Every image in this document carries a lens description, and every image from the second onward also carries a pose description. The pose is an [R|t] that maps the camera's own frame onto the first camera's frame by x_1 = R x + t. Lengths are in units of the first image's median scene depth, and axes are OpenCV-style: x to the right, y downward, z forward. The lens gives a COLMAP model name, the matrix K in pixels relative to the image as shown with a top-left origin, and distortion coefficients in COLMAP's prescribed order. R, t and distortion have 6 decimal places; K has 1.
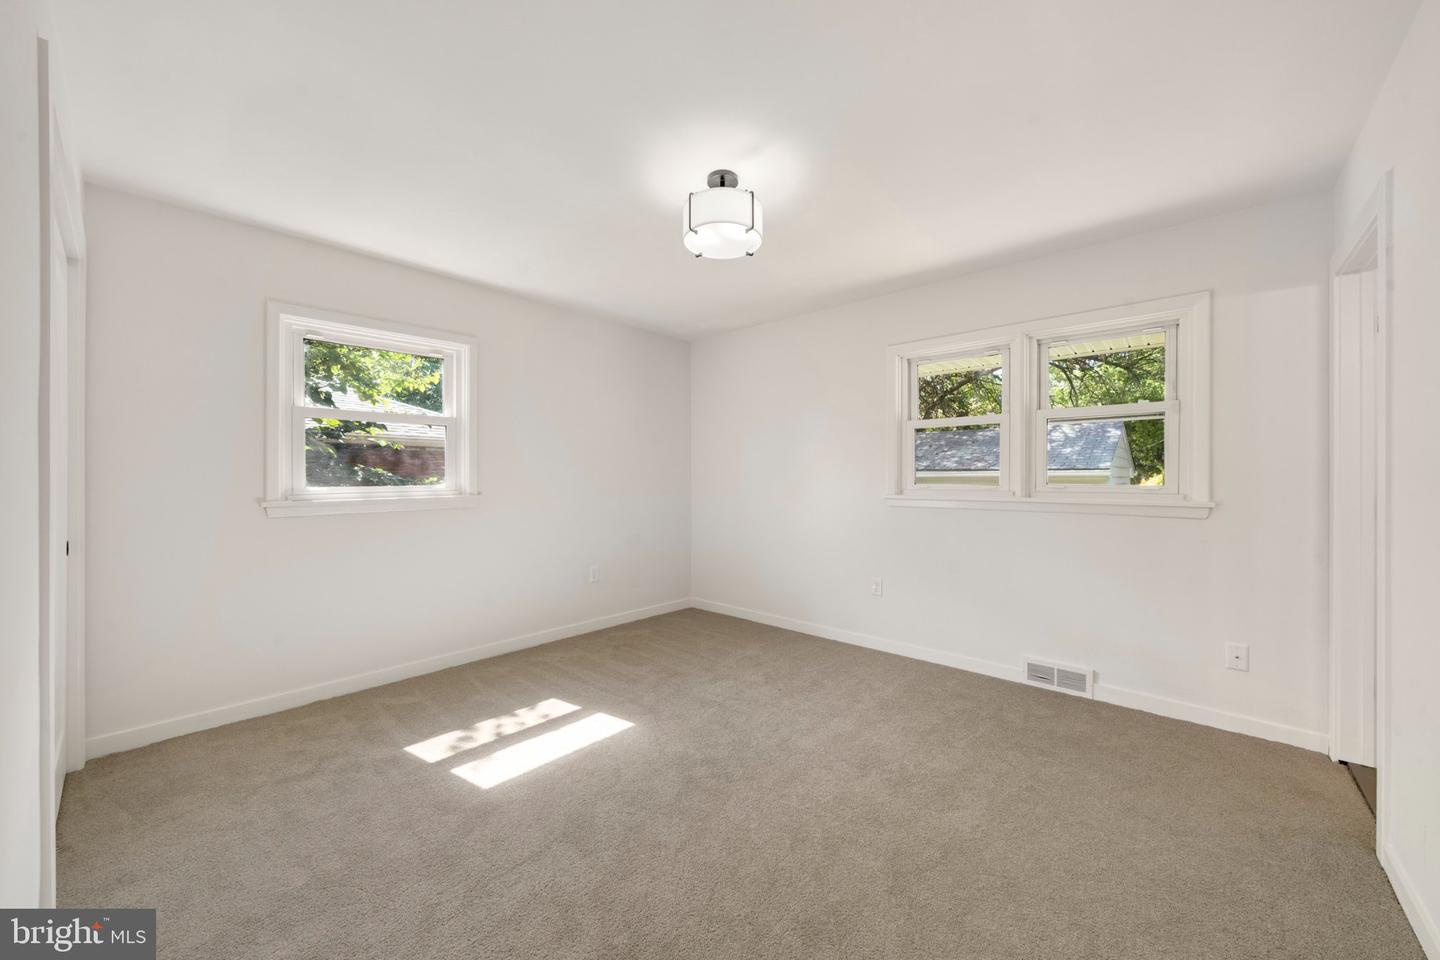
lens RADIAL K [[557.8, 0, 685.1], [0, 557.8, 478.6], [0, 0, 1]] dist [0.002715, -0.000160]
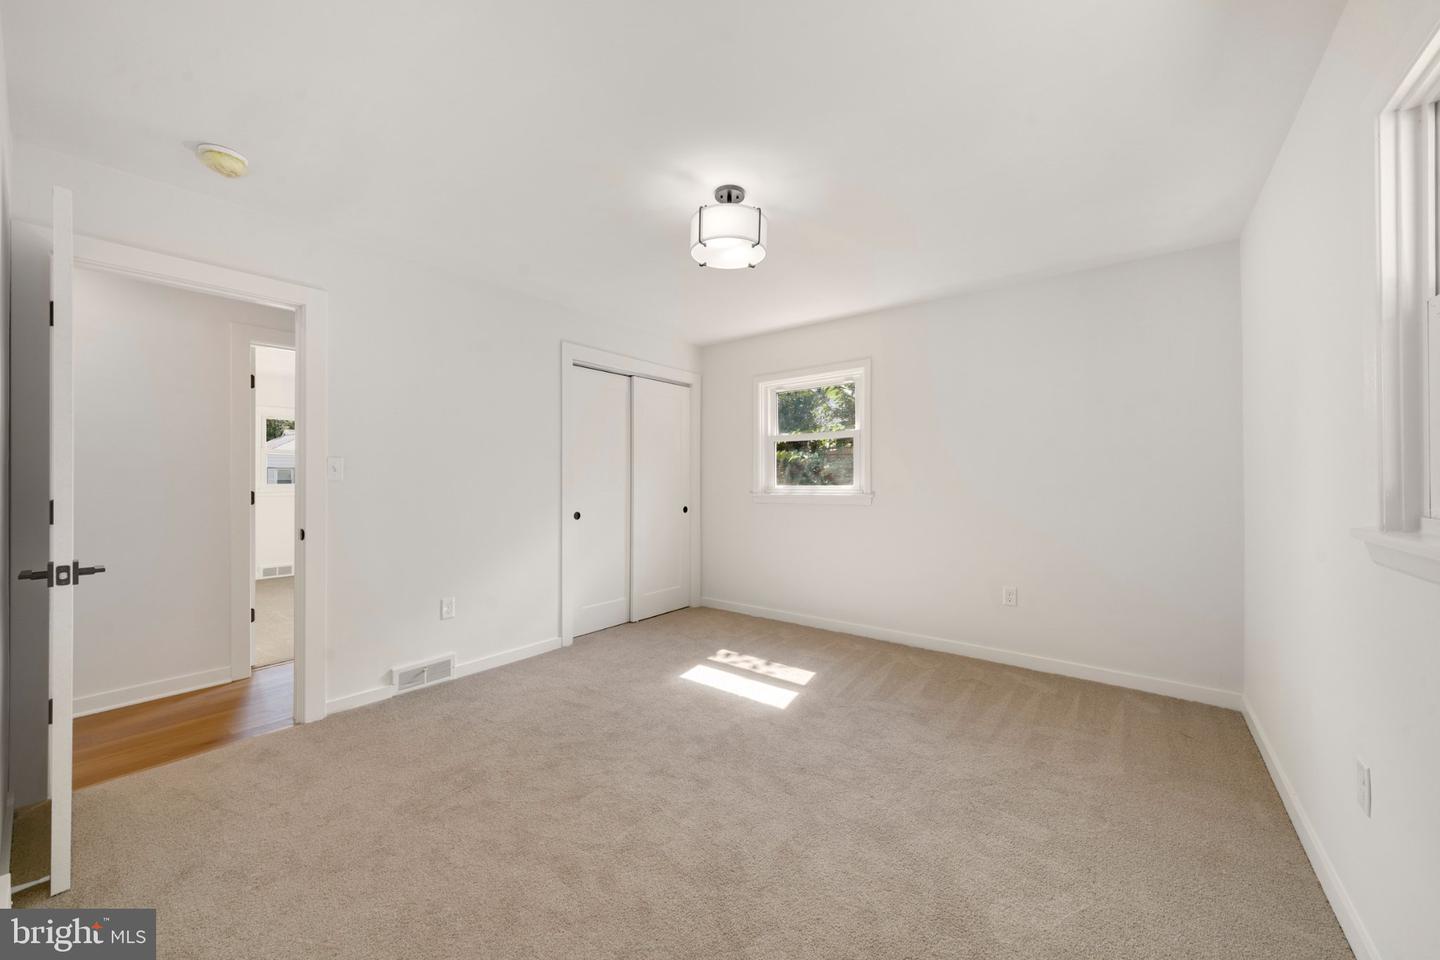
lens RADIAL K [[523.5, 0, 714.5], [0, 523.5, 475.7], [0, 0, 1]] dist [-0.000257, 0.000161]
pose [[0.080663, -0.002474, -0.996738, 0.852075], [0.000856, 0.999997, -0.002413, -0.009668], [0.996741, -0.000658, 0.080665, 0.734645]]
